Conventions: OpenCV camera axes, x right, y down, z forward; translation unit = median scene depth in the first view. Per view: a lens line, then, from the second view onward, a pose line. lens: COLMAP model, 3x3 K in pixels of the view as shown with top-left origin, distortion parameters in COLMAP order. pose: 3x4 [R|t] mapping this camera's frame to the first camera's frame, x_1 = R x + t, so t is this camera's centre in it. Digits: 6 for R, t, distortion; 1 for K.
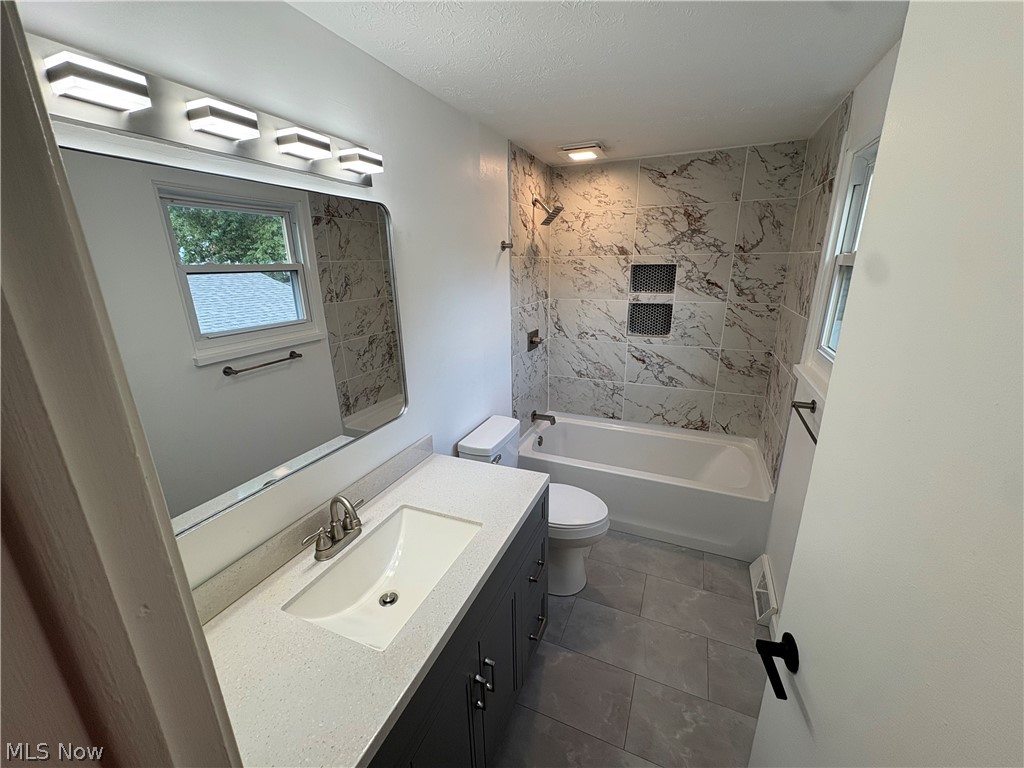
lens RADIAL K [[409.1, 0, 510.8], [0, 409.1, 382.7], [0, 0, 1]] dist [-0.003016, 0.001090]
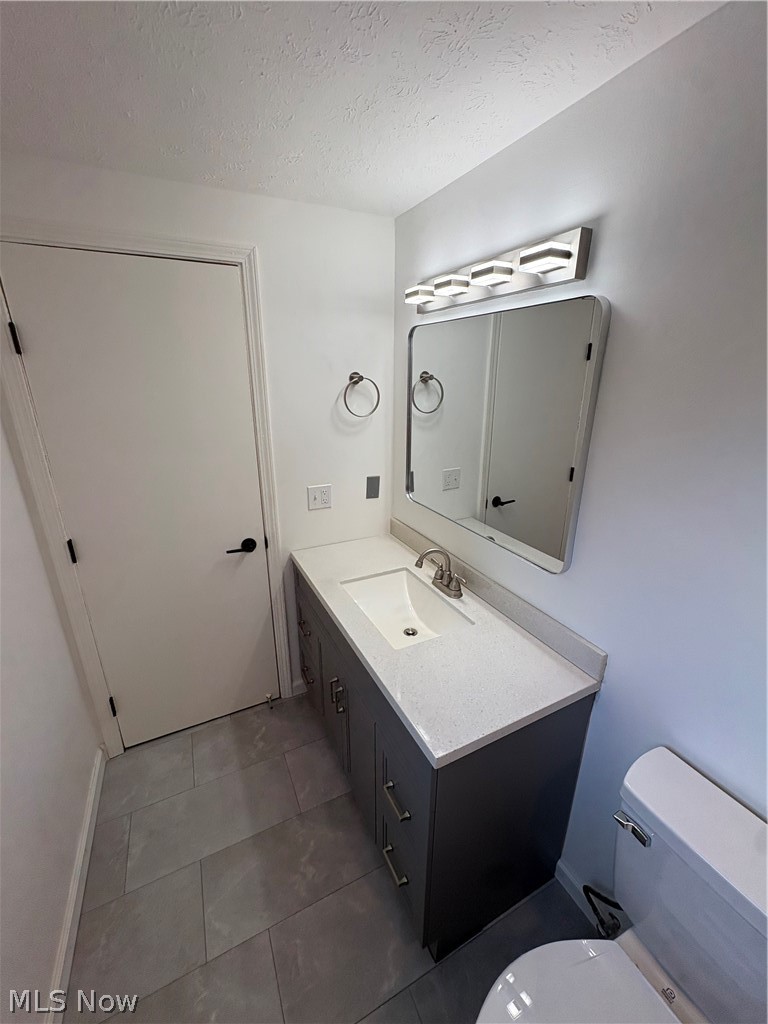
lens RADIAL K [[409.1, 0, 381.7], [0, 409.1, 512.8], [0, 0, 1]] dist [-0.003016, 0.001090]
pose [[-0.648478, 0.257806, -0.716249, 0.564917], [-0.209083, 0.844398, 0.493230, -0.398778], [0.731957, 0.469604, -0.493671, 1.294611]]
